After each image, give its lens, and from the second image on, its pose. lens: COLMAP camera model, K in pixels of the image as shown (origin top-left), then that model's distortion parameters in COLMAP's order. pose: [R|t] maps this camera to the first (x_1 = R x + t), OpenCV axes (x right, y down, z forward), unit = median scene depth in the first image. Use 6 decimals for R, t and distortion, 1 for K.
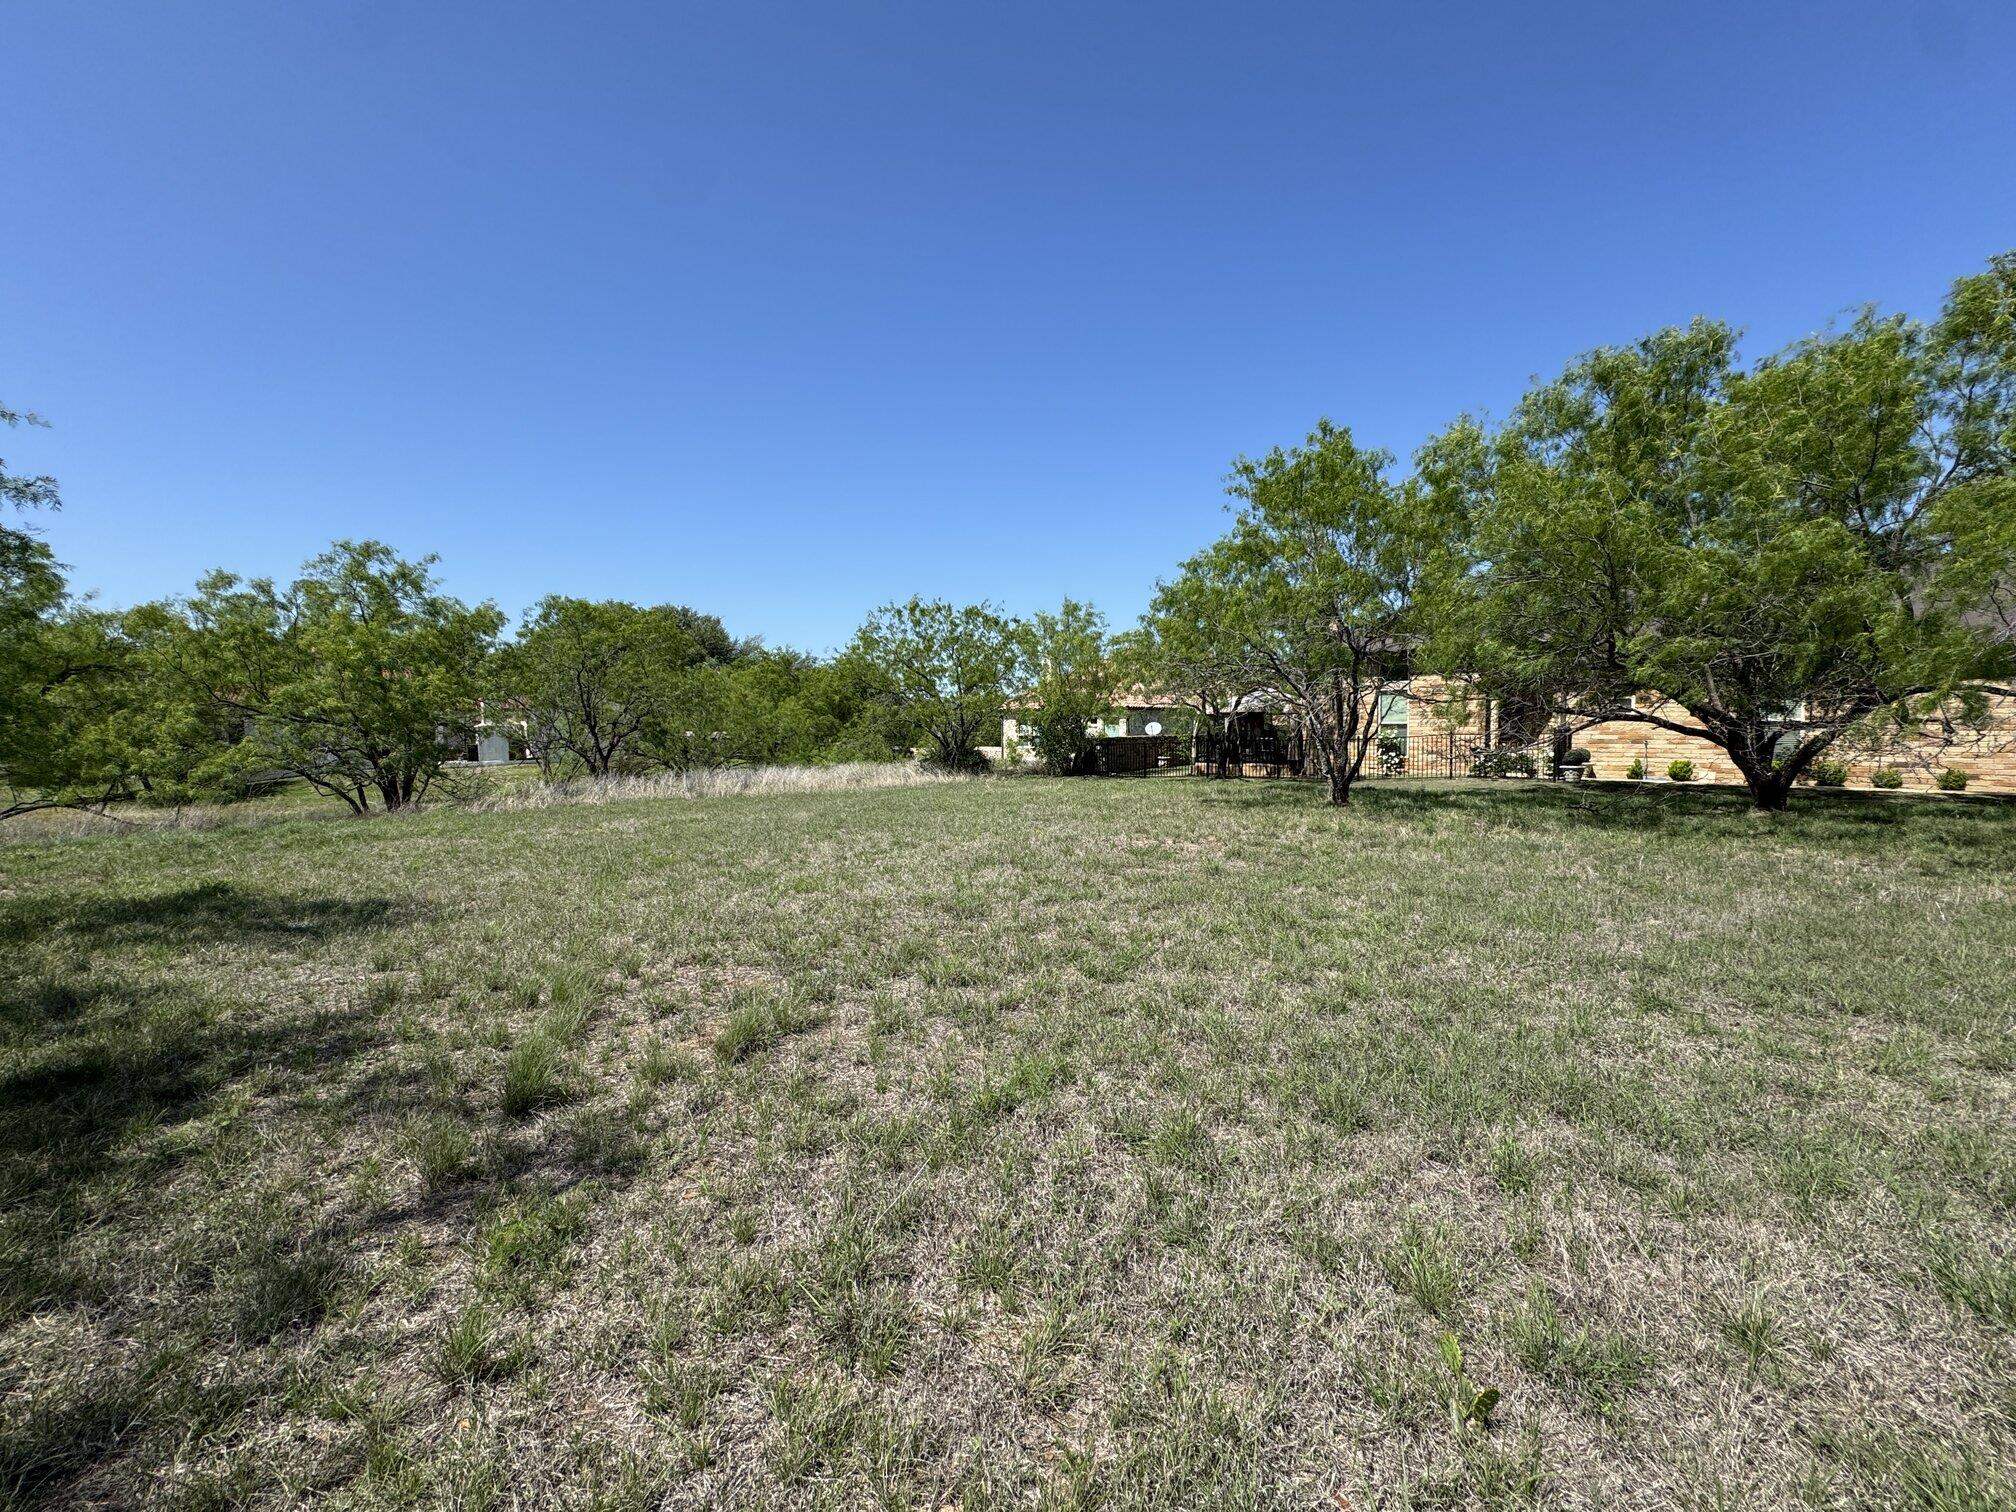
lens RADIAL K [[797.2, 0, 993.1], [0, 797.2, 718.4], [0, 0, 1]] dist [-0.000226, -0.000193]
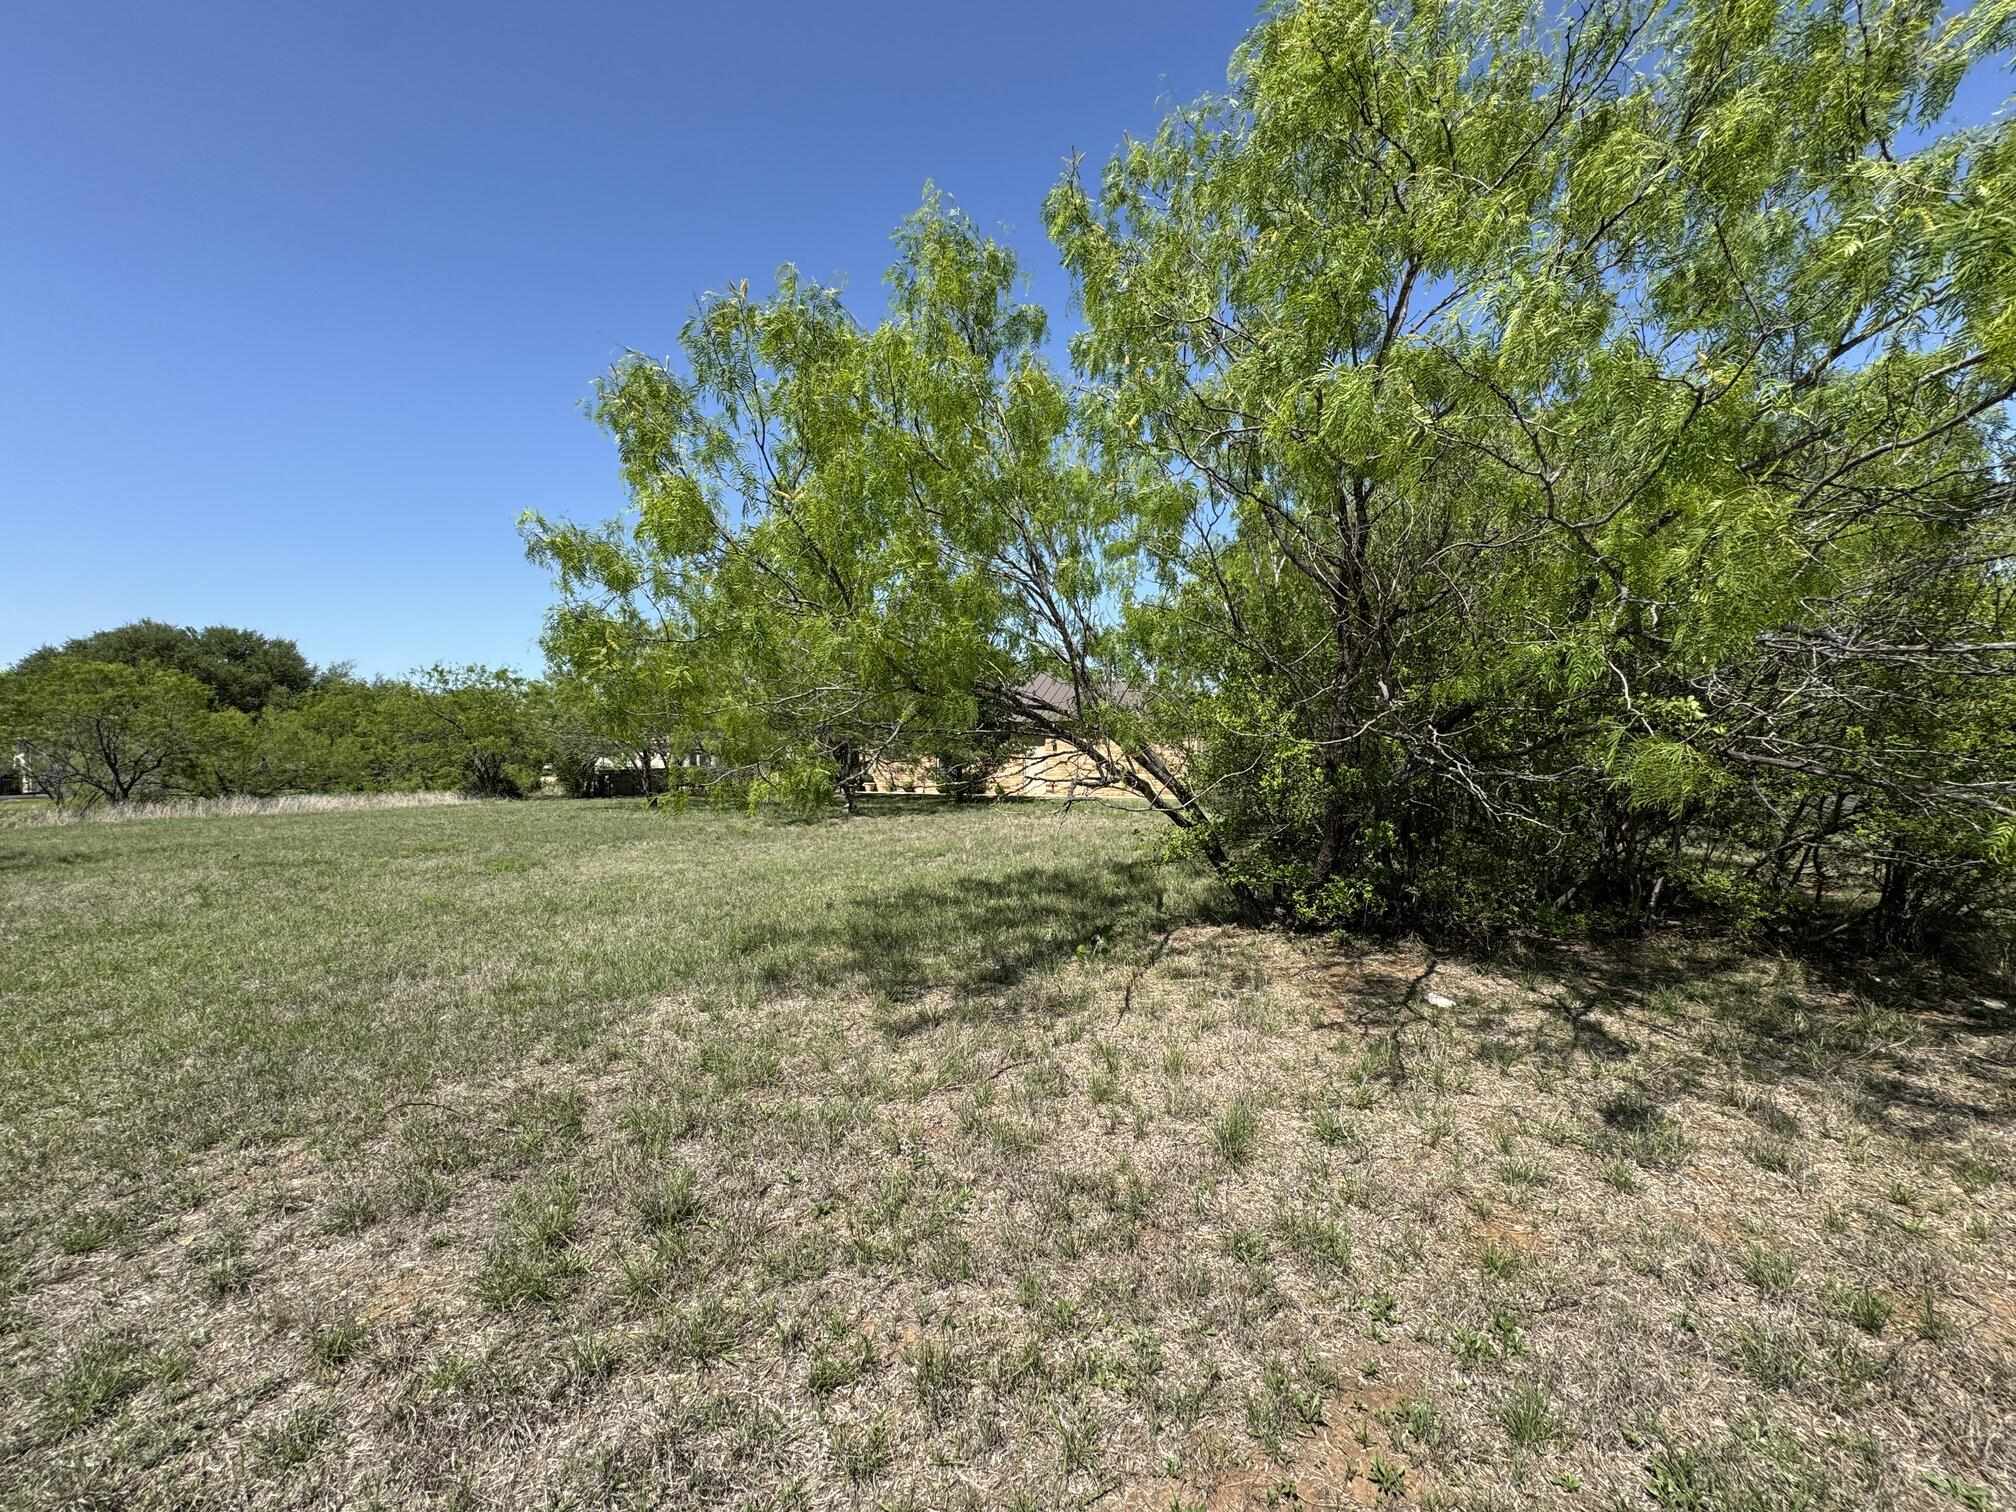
lens RADIAL K [[818.6, 0, 1008.0], [0, 818.6, 756.0], [0, 0, 1]] dist [-0.000833, -0.000233]
pose [[0.936433, -0.002542, 0.350837, 0.265952], [-0.002883, 0.999884, 0.014940, -0.019589], [-0.350834, -0.015001, 0.936317, -0.506753]]
